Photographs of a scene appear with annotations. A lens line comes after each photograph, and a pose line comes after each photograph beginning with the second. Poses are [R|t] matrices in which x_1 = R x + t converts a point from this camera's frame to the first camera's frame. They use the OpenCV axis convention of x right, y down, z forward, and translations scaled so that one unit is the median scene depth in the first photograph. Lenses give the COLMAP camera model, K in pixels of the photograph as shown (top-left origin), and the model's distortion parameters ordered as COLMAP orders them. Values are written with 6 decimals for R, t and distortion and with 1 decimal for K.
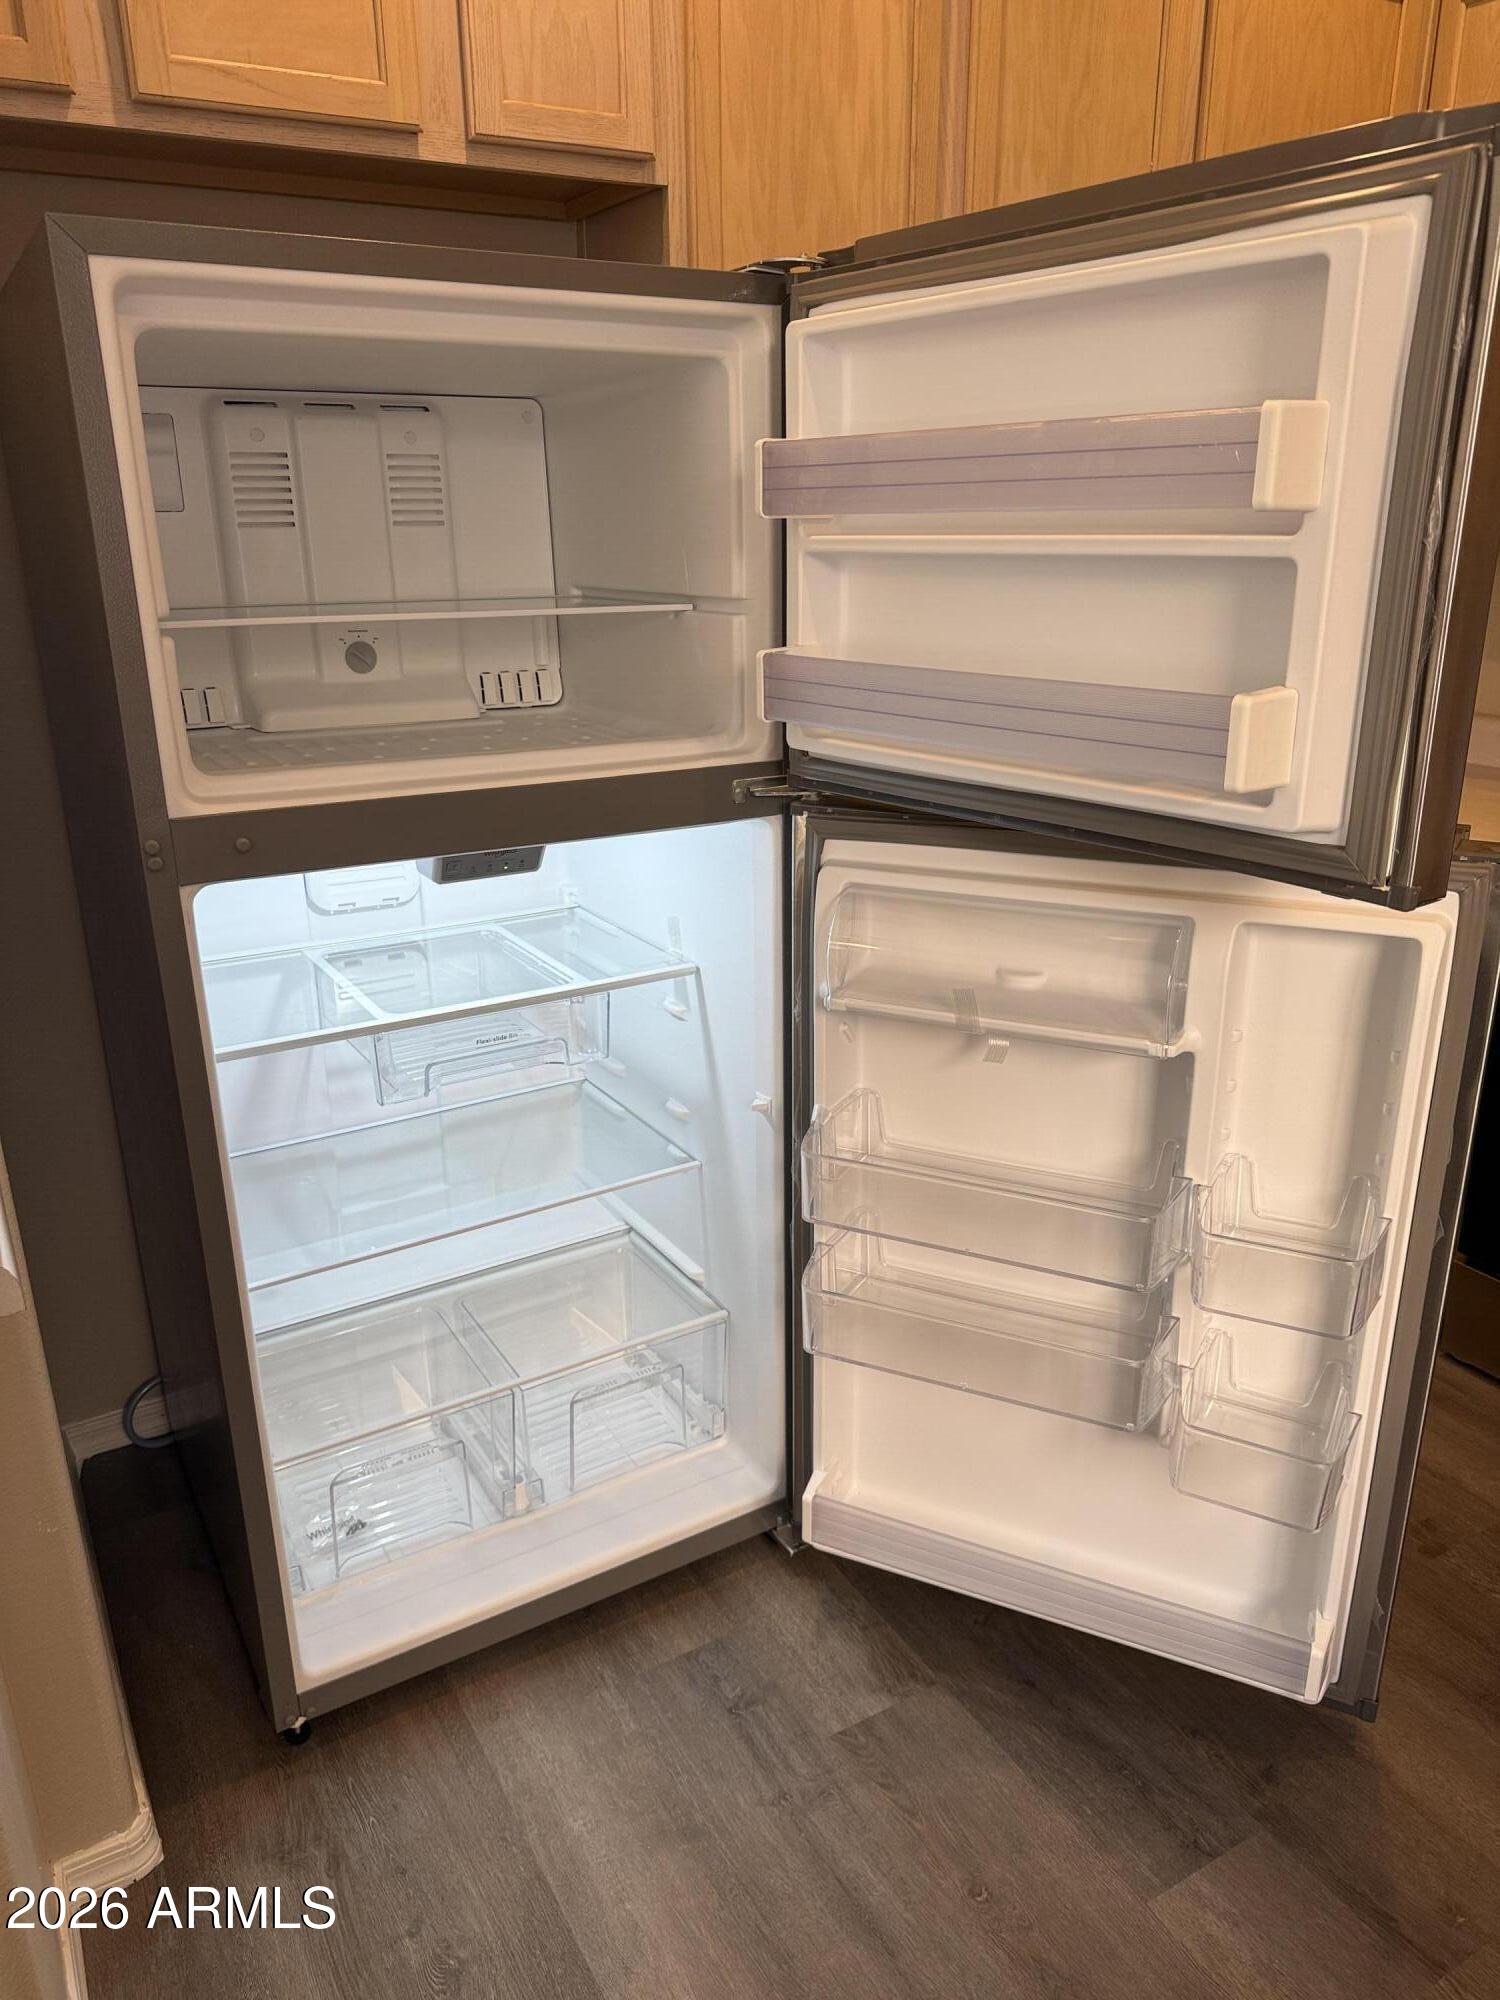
lens RADIAL K [[1424.9, 0, 741.4], [0, 1424.9, 1000.9], [0, 0, 1]] dist [0.013037, -0.016213]
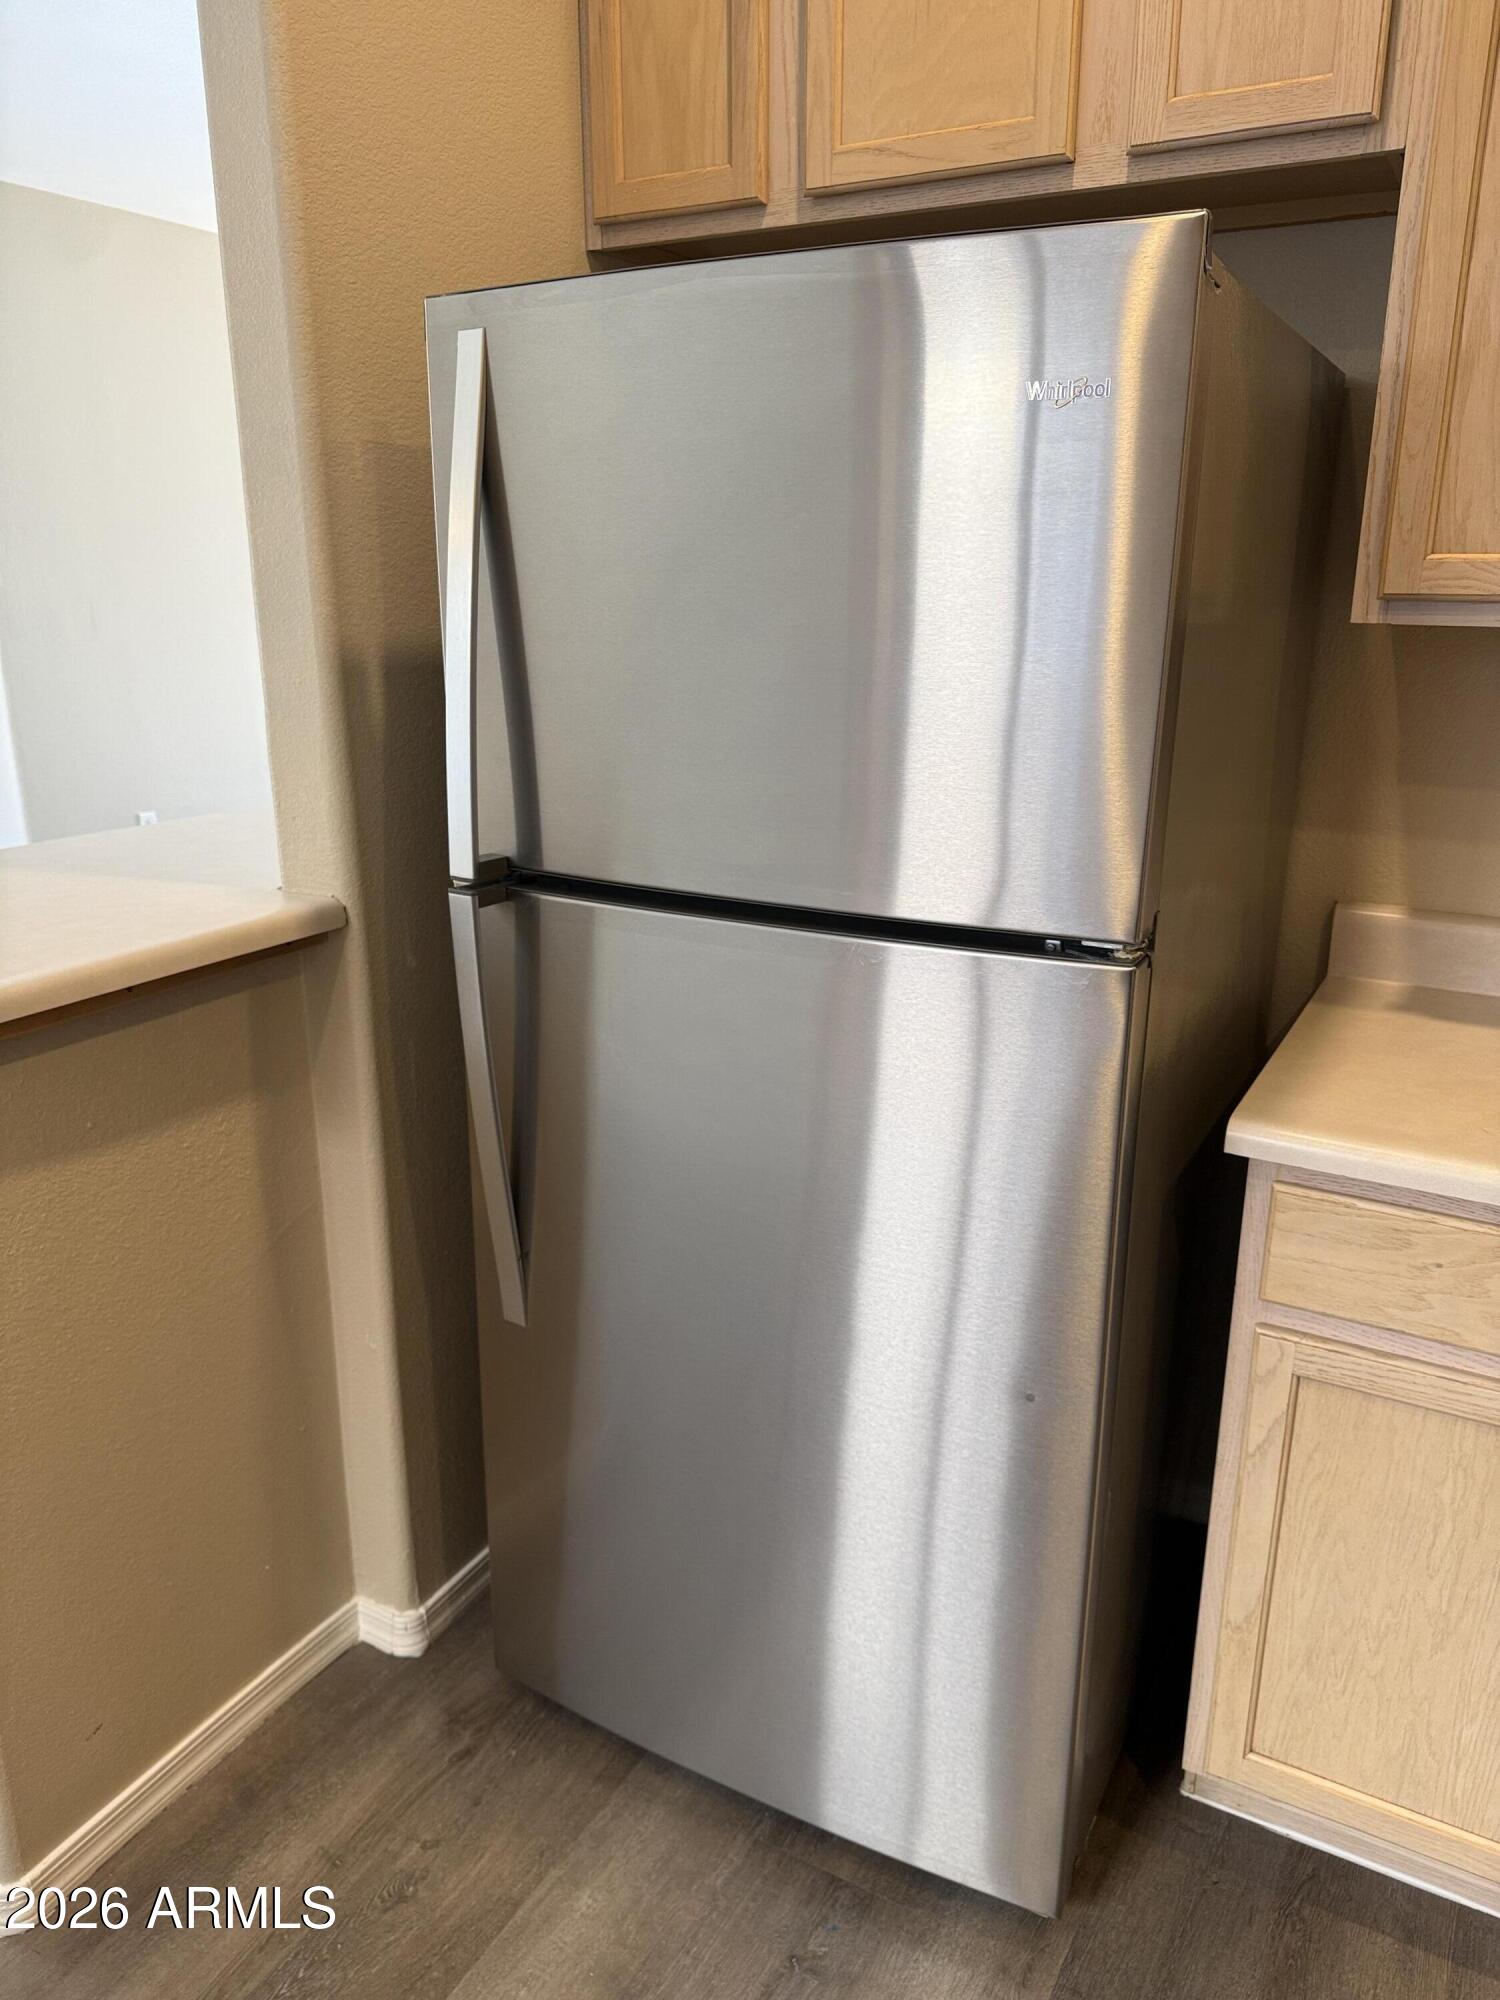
lens RADIAL K [[1424.9, 0, 671.0], [0, 1424.9, 972.4], [0, 0, 1]] dist [0.013037, -0.016213]
pose [[0.503077, 0.255318, -0.825667, 0.569335], [-0.280350, 0.951915, 0.123540, -0.169147], [0.817507, 0.169325, 0.550465, 0.407575]]
